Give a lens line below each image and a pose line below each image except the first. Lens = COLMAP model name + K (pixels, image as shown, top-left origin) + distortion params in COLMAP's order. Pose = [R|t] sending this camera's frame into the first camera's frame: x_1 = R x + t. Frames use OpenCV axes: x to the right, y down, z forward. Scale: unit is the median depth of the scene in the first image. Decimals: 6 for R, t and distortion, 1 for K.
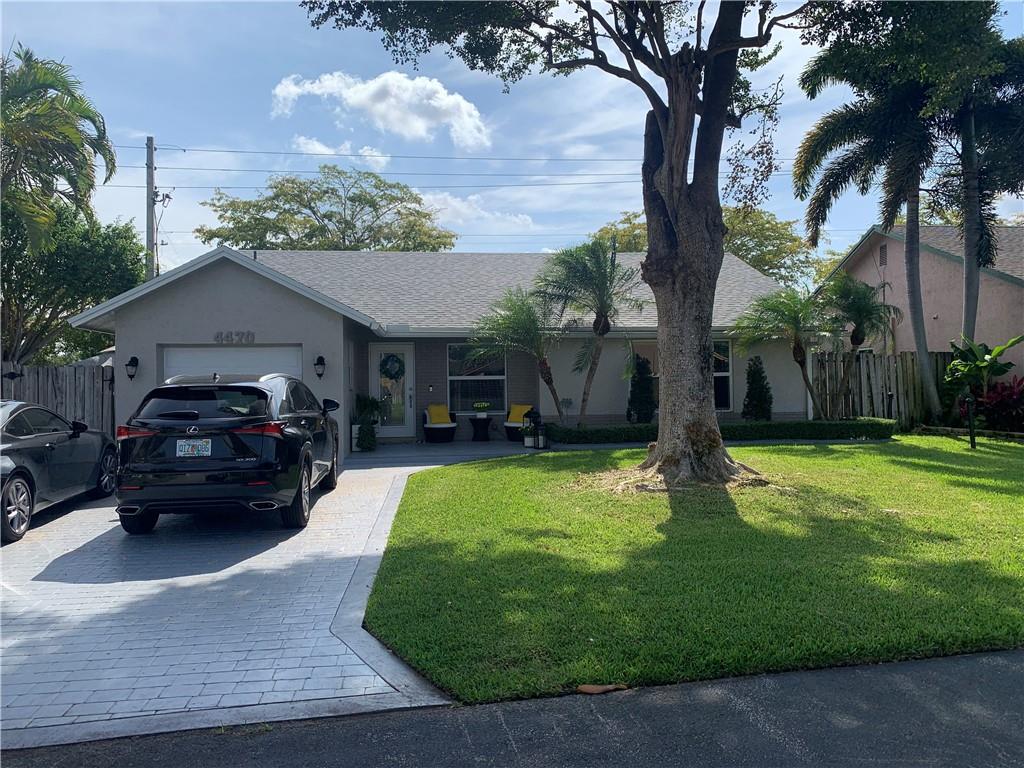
lens RADIAL K [[782.5, 0, 516.2], [0, 782.5, 384.2], [0, 0, 1]] dist [0.037266, -0.042933]
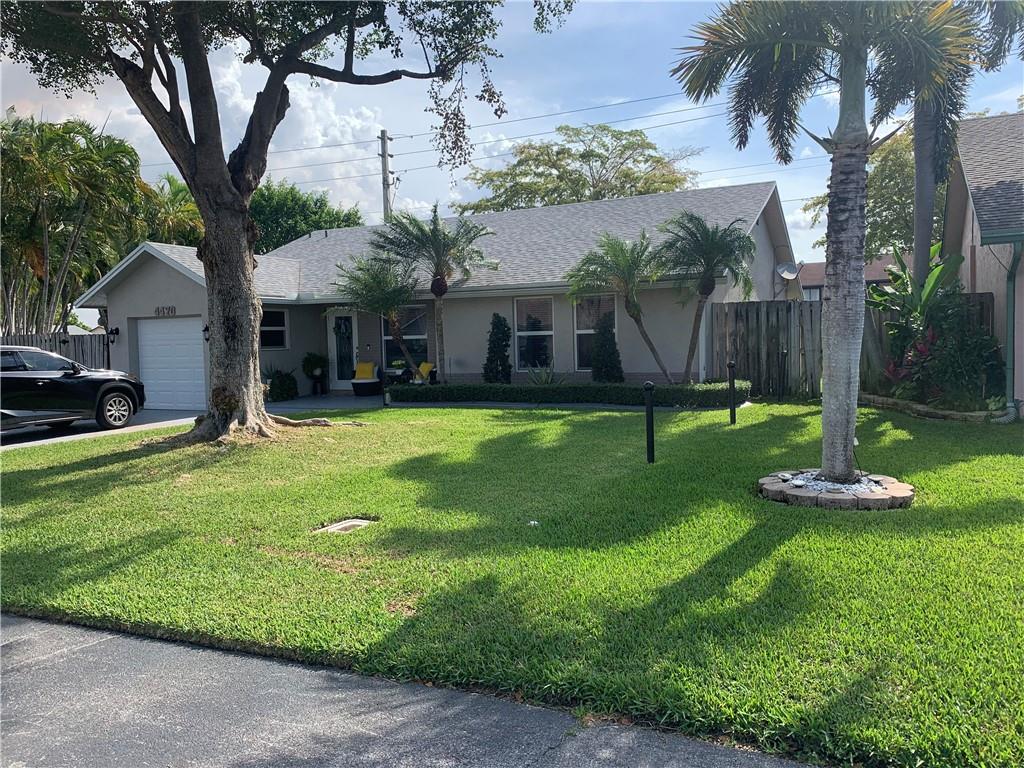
lens RADIAL K [[782.5, 0, 515.6], [0, 782.5, 383.7], [0, 0, 1]] dist [0.037266, -0.042933]
pose [[0.853985, 0.018395, -0.519972, 0.667332], [0.016423, 0.997924, 0.062276, -0.009666], [0.520038, -0.061722, 0.851910, 0.161792]]
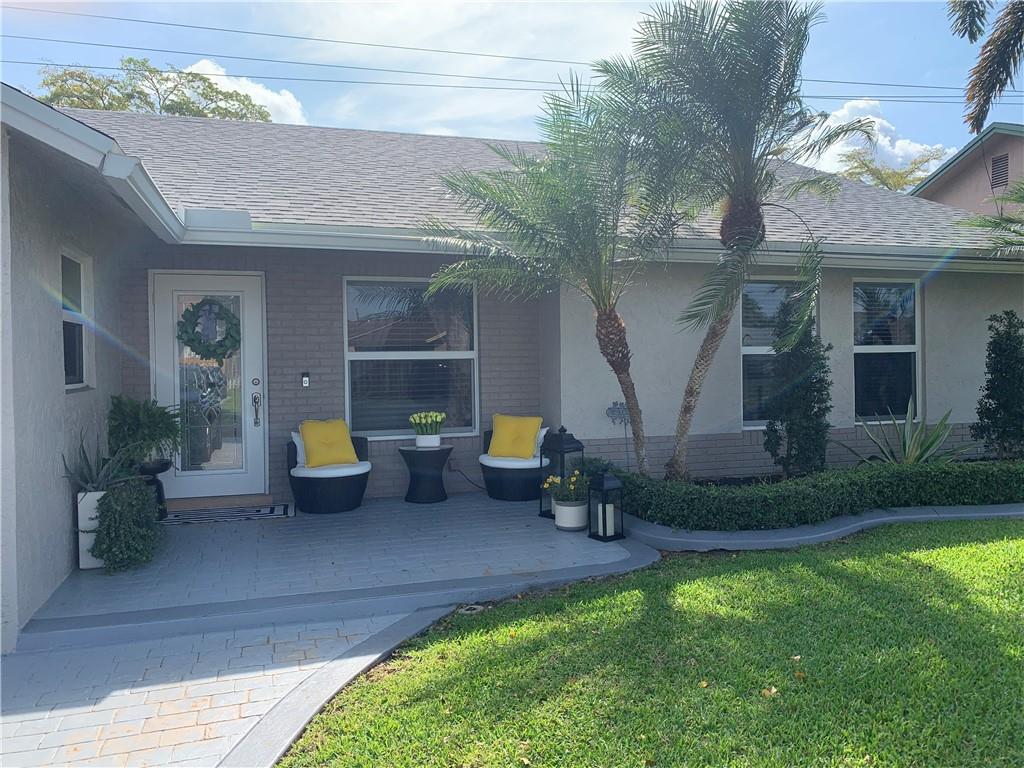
lens RADIAL K [[782.5, 0, 510.9], [0, 782.5, 383.8], [0, 0, 1]] dist [0.037266, -0.042933]
pose [[0.984126, -0.005042, 0.177402, -0.076740], [0.000147, 0.999619, 0.027593, -0.004295], [-0.177473, -0.027129, 0.983752, 0.574935]]
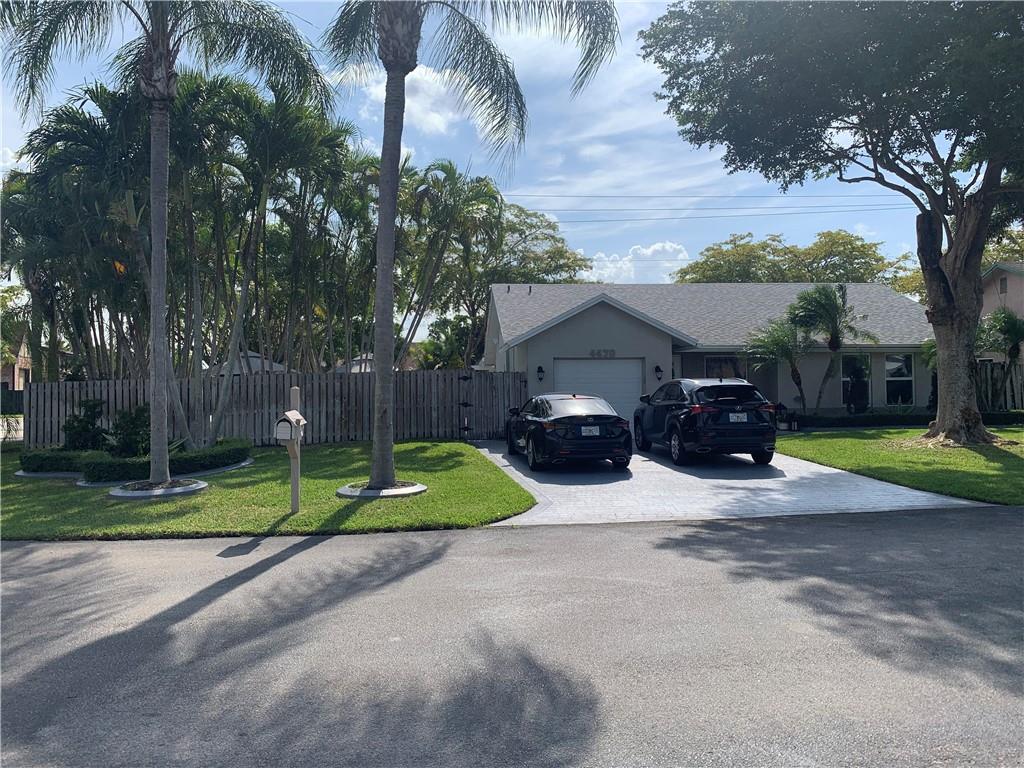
lens RADIAL K [[782.5, 0, 512.3], [0, 782.5, 378.5], [0, 0, 1]] dist [0.037266, -0.042933]
pose [[0.999667, 0.002856, -0.025654, -0.410195], [-0.003116, 0.999944, -0.010101, 0.003368], [0.025624, 0.010178, 0.999620, -0.411426]]
